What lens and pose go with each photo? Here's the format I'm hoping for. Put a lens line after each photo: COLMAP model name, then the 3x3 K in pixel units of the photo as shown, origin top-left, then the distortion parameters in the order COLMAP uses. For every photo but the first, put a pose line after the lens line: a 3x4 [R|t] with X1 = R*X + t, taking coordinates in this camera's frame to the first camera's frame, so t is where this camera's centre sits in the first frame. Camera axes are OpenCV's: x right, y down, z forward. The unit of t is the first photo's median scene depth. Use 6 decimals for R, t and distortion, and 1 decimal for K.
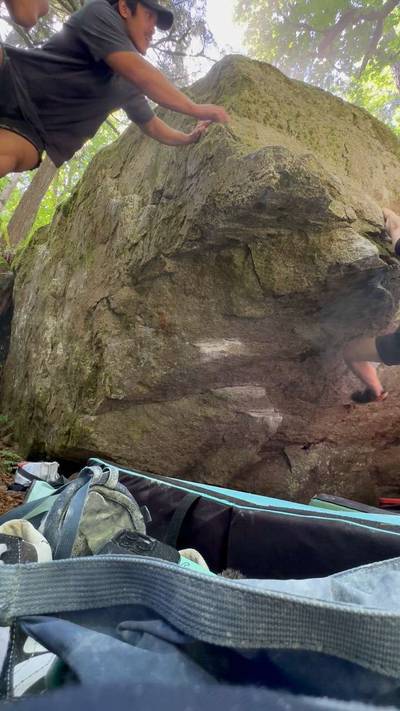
lens RADIAL K [[324.8, 0, 200.0], [0, 324.8, 358.2], [0, 0, 1]] dist [0.007935, -0.002714]
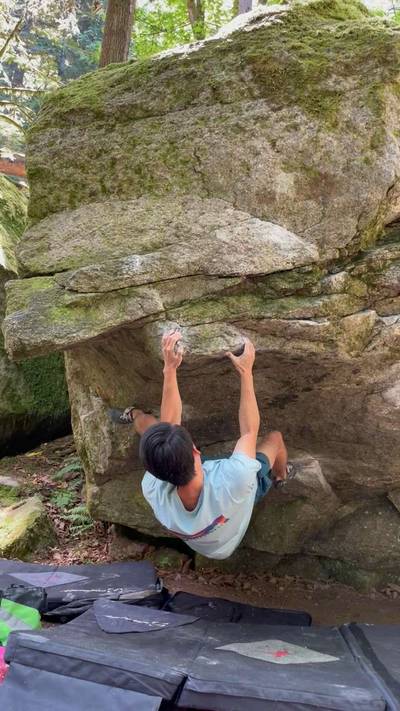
lens RADIAL K [[608.1, 0, 199.5], [0, 608.1, 357.5], [0, 0, 1]] dist [0.077498, -0.081862]
pose [[0.814455, -0.143666, -0.562159, 0.990734], [0.252653, 0.959998, 0.120706, -0.328214], [0.522331, -0.240341, 0.818173, -0.186508]]
